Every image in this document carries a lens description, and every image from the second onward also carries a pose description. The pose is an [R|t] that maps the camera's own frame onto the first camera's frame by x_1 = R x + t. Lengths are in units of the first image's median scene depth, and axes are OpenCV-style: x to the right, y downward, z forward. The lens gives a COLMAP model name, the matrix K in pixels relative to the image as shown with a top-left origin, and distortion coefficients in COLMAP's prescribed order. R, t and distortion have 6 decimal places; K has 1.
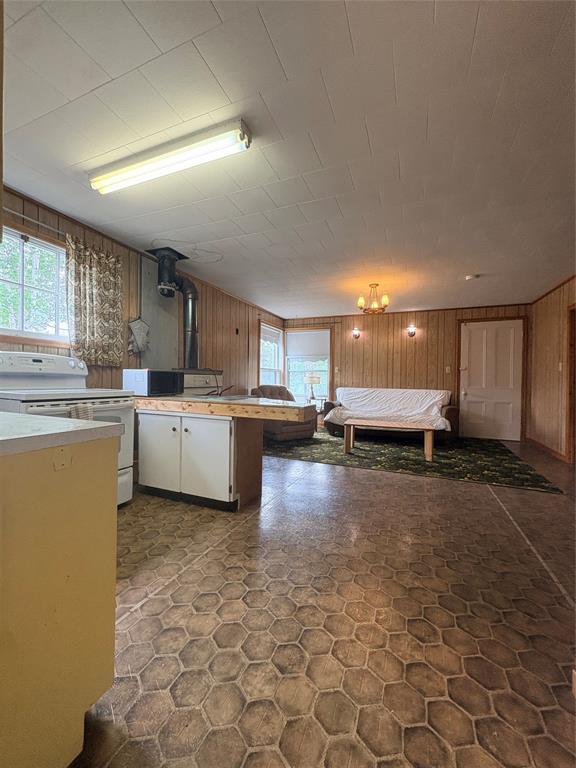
lens RADIAL K [[308.9, 0, 286.2], [0, 308.9, 382.4], [0, 0, 1]] dist [-0.012455, 0.000339]
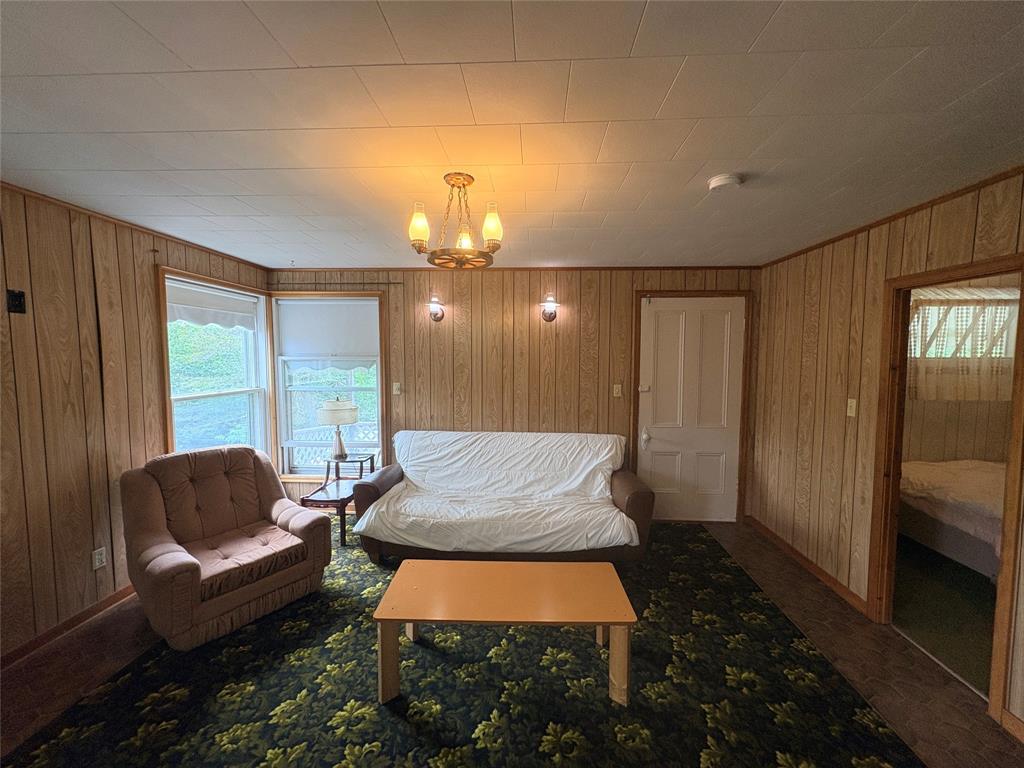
lens RADIAL K [[411.8, 0, 516.5], [0, 411.8, 389.2], [0, 0, 1]] dist [-0.012455, 0.000339]
pose [[0.939473, -0.037172, 0.340601, 0.139908], [0.012095, 0.997076, 0.075456, -0.095271], [-0.342410, -0.066770, 0.937175, 0.421517]]
